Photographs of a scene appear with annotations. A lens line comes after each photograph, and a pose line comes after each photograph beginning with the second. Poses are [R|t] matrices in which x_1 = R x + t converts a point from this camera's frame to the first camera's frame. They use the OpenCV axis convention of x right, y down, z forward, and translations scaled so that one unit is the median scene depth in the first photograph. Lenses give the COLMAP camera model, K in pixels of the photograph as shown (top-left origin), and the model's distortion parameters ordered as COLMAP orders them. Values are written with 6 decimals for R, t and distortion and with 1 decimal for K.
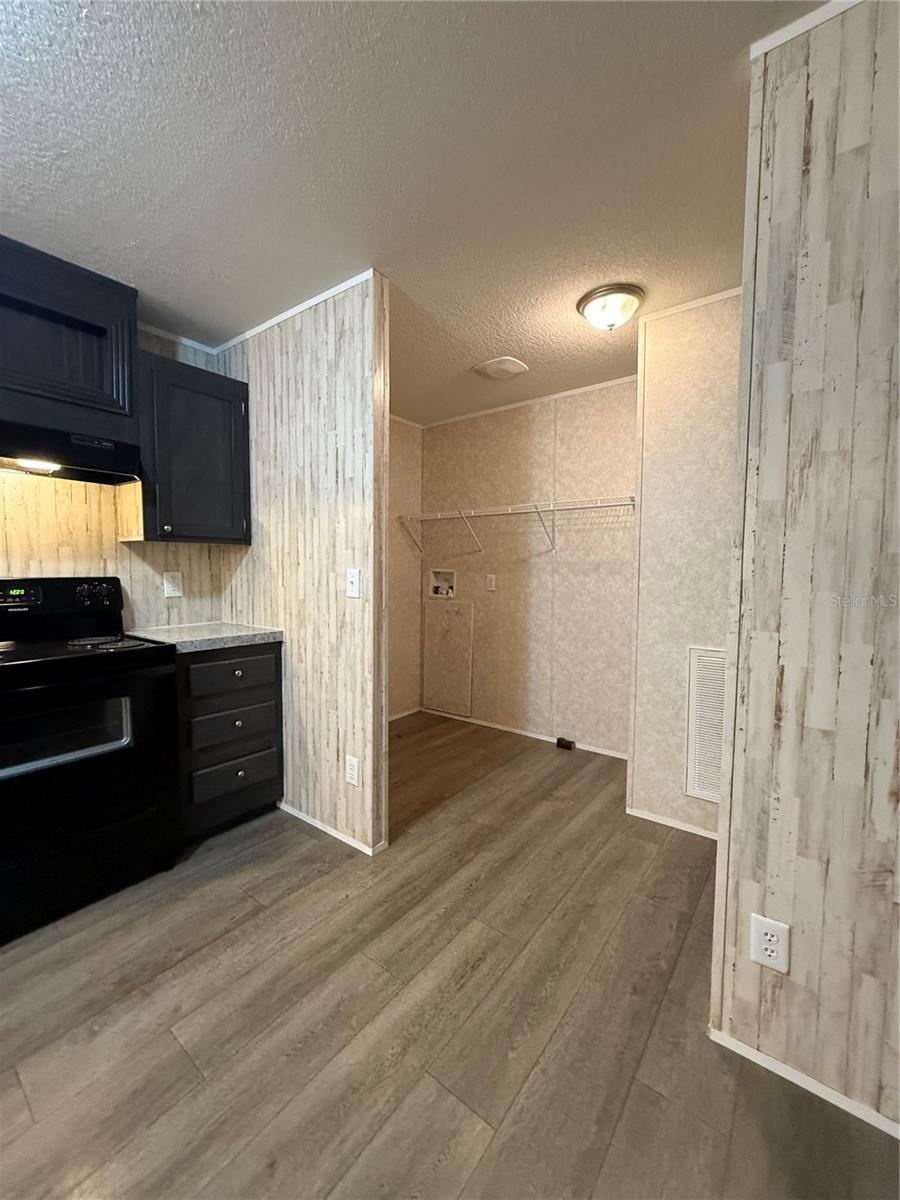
lens RADIAL K [[476.5, 0, 452.1], [0, 476.5, 595.0], [0, 0, 1]] dist [-0.000911, 0.000277]
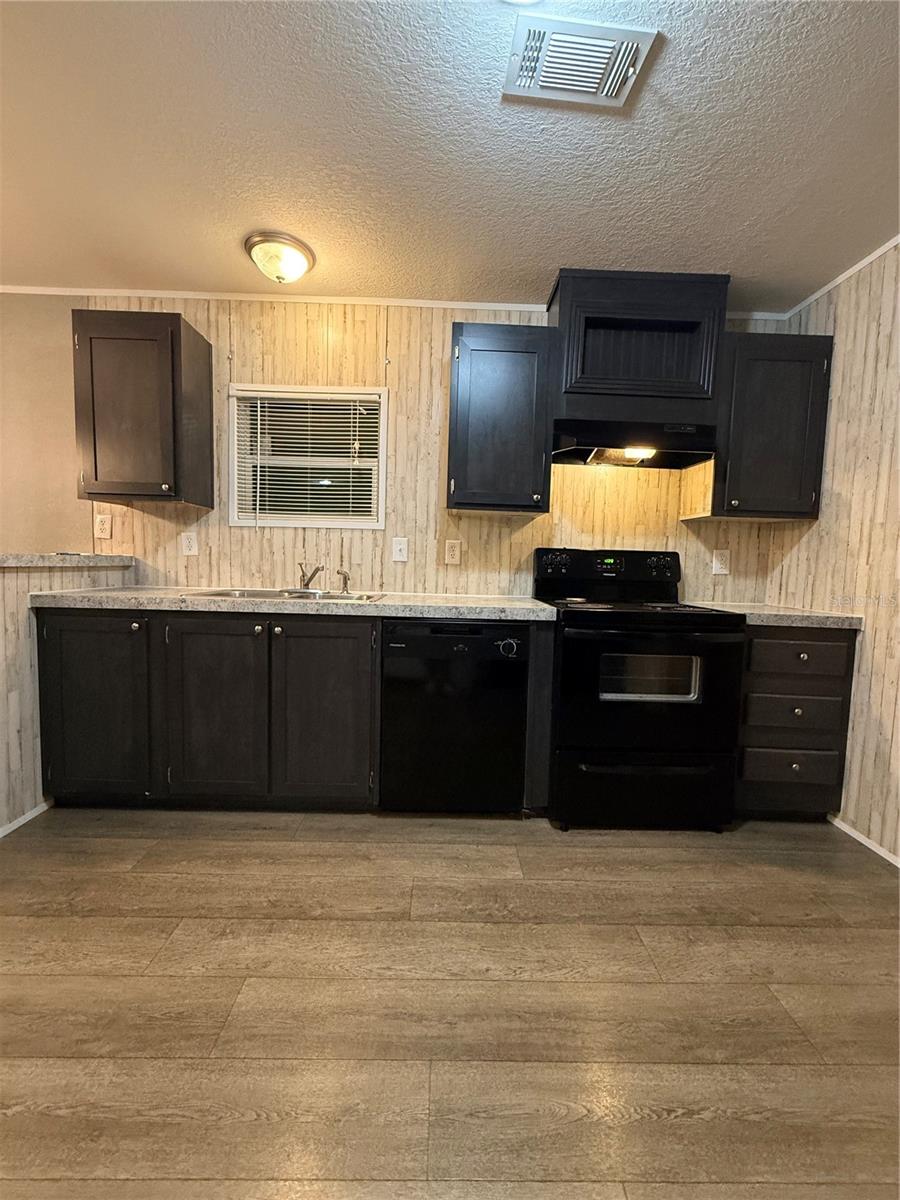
lens RADIAL K [[476.5, 0, 452.6], [0, 476.5, 595.1], [0, 0, 1]] dist [-0.000911, 0.000277]
pose [[0.622364, 0.070594, -0.779538, -0.164508], [-0.073220, 0.996808, 0.031812, 0.067031], [0.779296, 0.037279, 0.625546, -0.096494]]
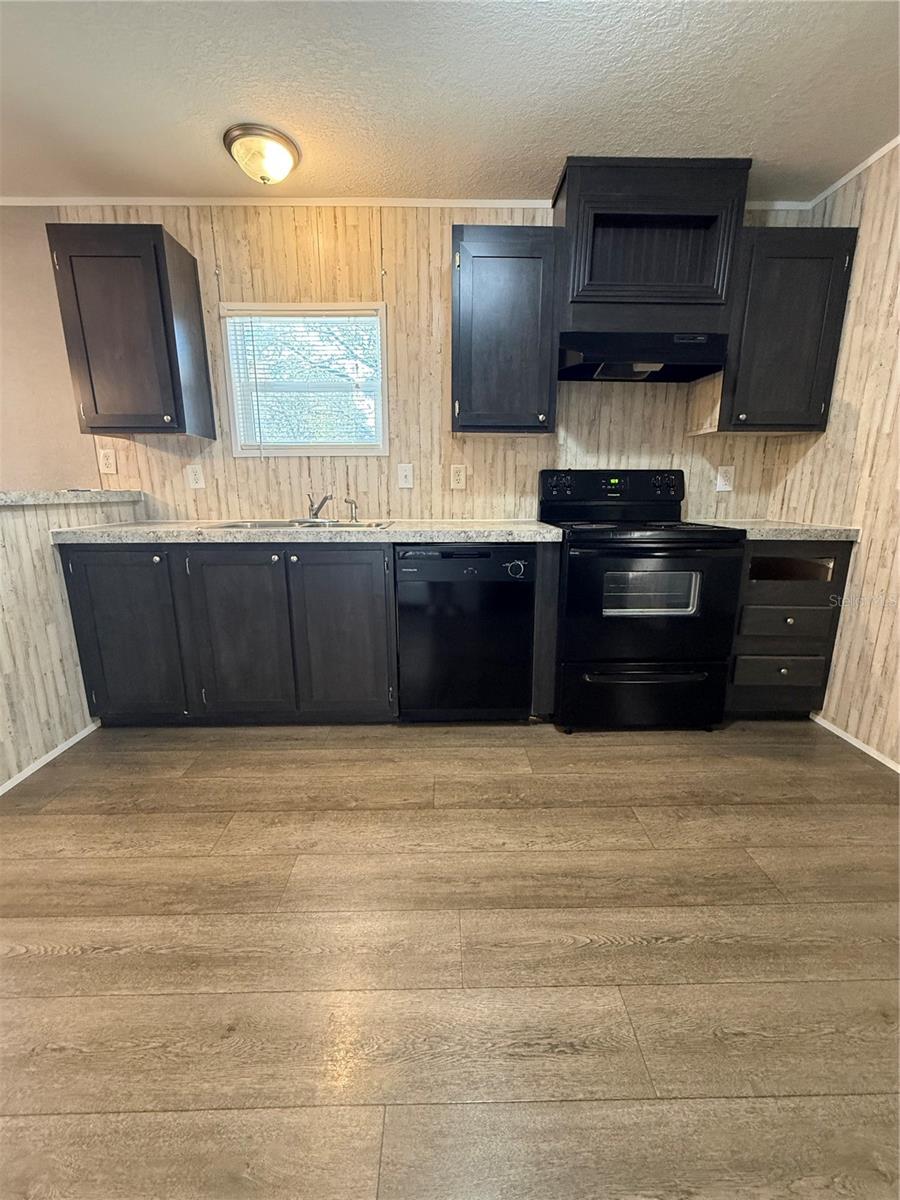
lens RADIAL K [[476.5, 0, 452.7], [0, 476.5, 594.6], [0, 0, 1]] dist [-0.000911, 0.000277]
pose [[0.624850, 0.167573, -0.762549, -0.148262], [-0.042955, 0.982594, 0.180730, 0.072304], [0.779562, -0.080175, 0.621172, -0.130882]]
